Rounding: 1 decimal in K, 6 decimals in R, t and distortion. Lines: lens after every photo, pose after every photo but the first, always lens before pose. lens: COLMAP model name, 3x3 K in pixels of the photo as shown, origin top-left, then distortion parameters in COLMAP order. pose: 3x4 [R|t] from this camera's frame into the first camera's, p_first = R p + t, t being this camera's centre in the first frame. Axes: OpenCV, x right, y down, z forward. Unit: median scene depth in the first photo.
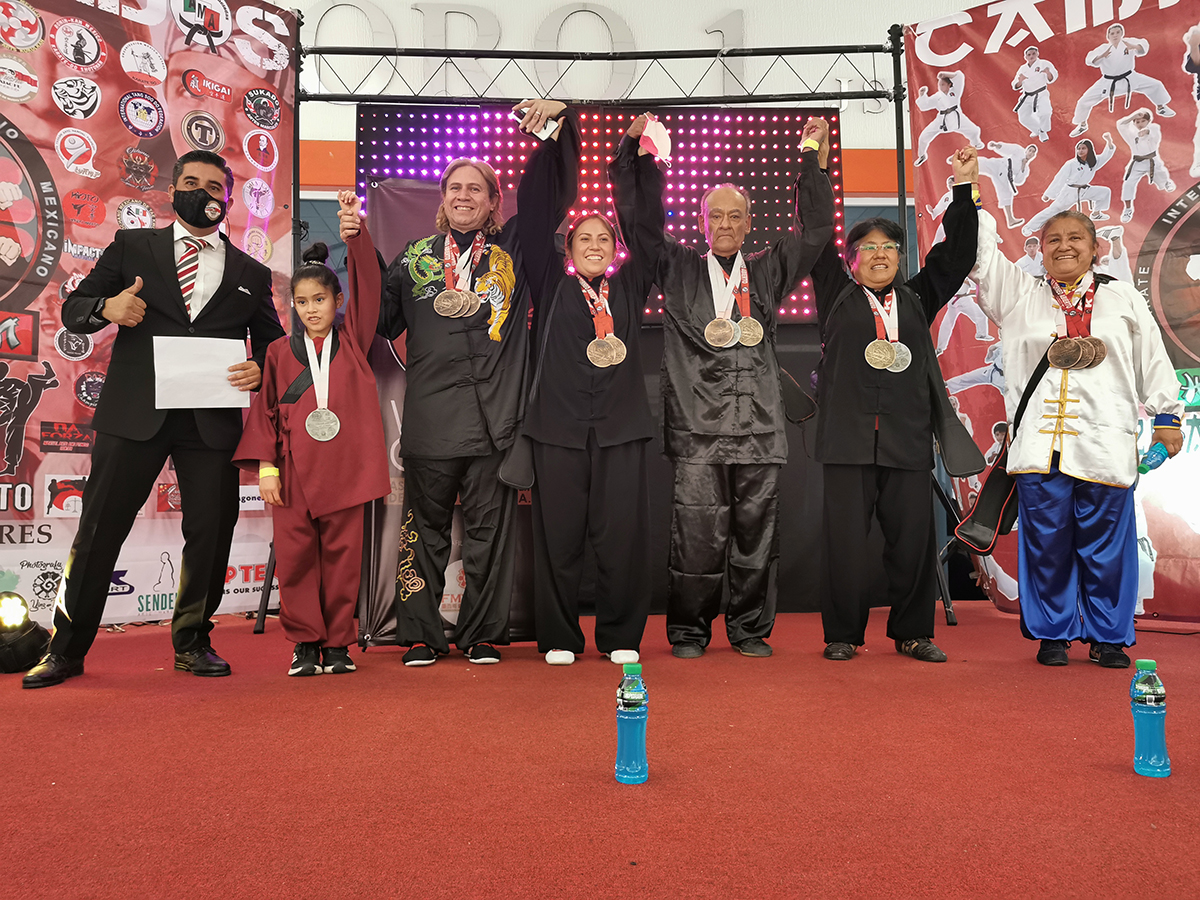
lens RADIAL K [[937.2, 0, 608.4], [0, 937.2, 445.9], [0, 0, 1]] dist [0.079003, -0.107445]
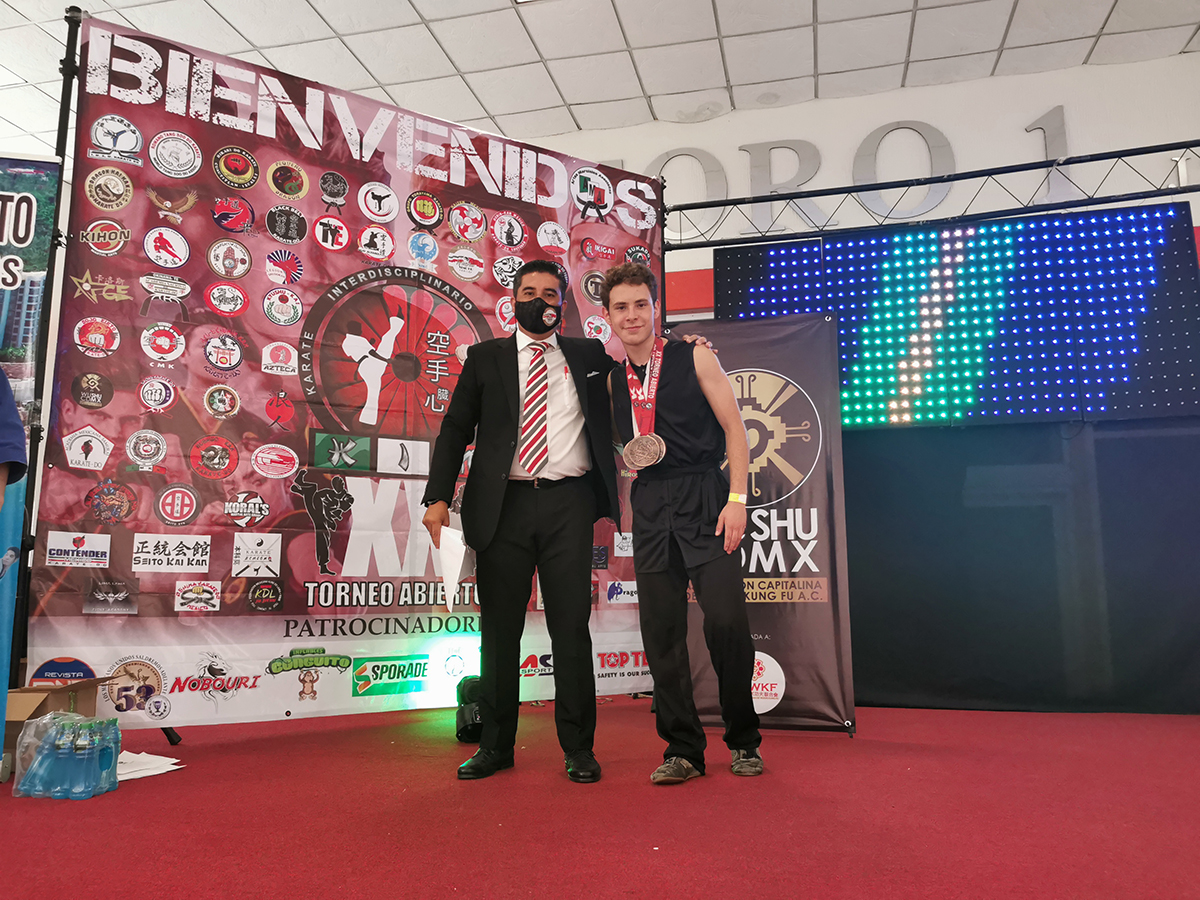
lens RADIAL K [[937.2, 0, 595.1], [0, 937.2, 438.0], [0, 0, 1]] dist [0.079003, -0.107445]
pose [[0.960579, -0.044153, -0.274479, -0.109439], [0.018023, 0.995121, -0.097001, -0.022778], [0.277423, 0.088230, 0.956688, -0.134791]]
